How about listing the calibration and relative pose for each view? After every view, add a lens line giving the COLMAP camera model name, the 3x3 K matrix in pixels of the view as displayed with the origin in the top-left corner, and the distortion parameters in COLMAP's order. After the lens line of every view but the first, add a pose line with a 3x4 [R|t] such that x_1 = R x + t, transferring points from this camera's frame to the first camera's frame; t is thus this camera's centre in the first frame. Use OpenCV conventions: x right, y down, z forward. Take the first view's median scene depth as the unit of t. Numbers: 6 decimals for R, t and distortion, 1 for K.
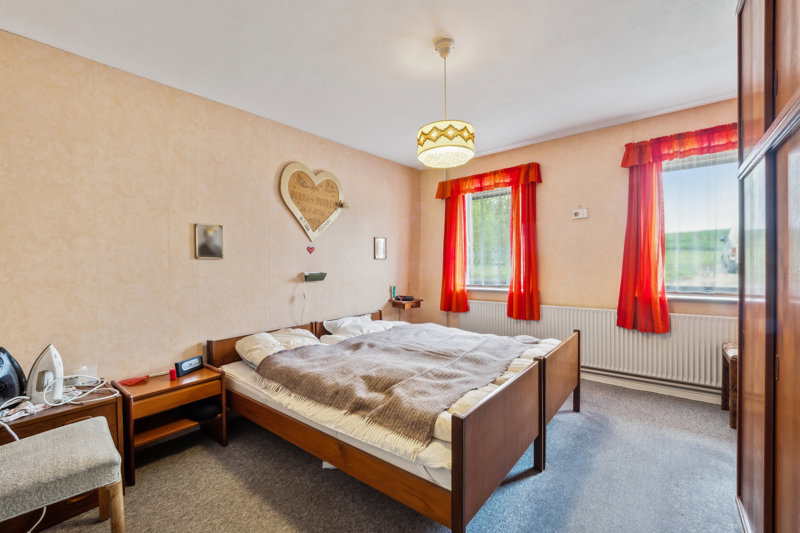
lens RADIAL K [[335.9, 0, 400.8], [0, 335.9, 266.7], [0, 0, 1]] dist [-0.000831, -0.000222]
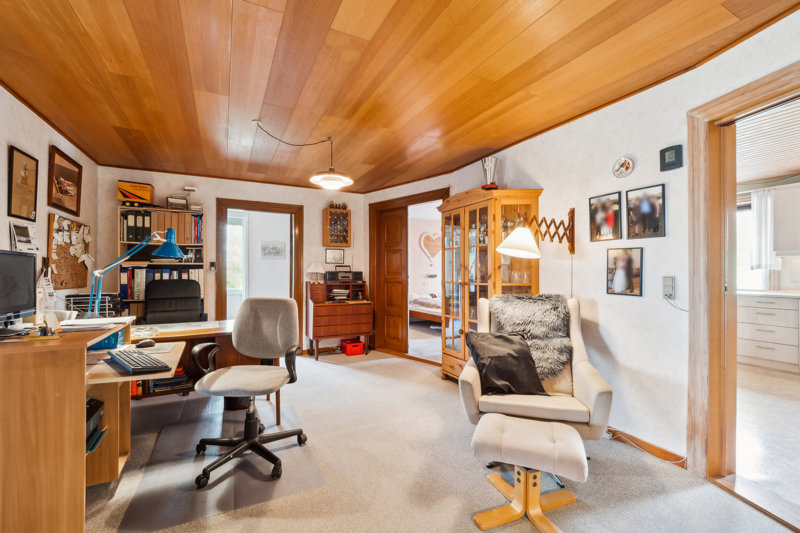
lens RADIAL K [[335.9, 0, 397.9], [0, 335.9, 269.1], [0, 0, 1]] dist [-0.000831, -0.000222]
pose [[0.914699, 0.009126, -0.404032, 0.525517], [-0.010341, 0.999946, -0.000826, -0.016946], [0.404003, 0.004934, 0.914744, -1.421839]]
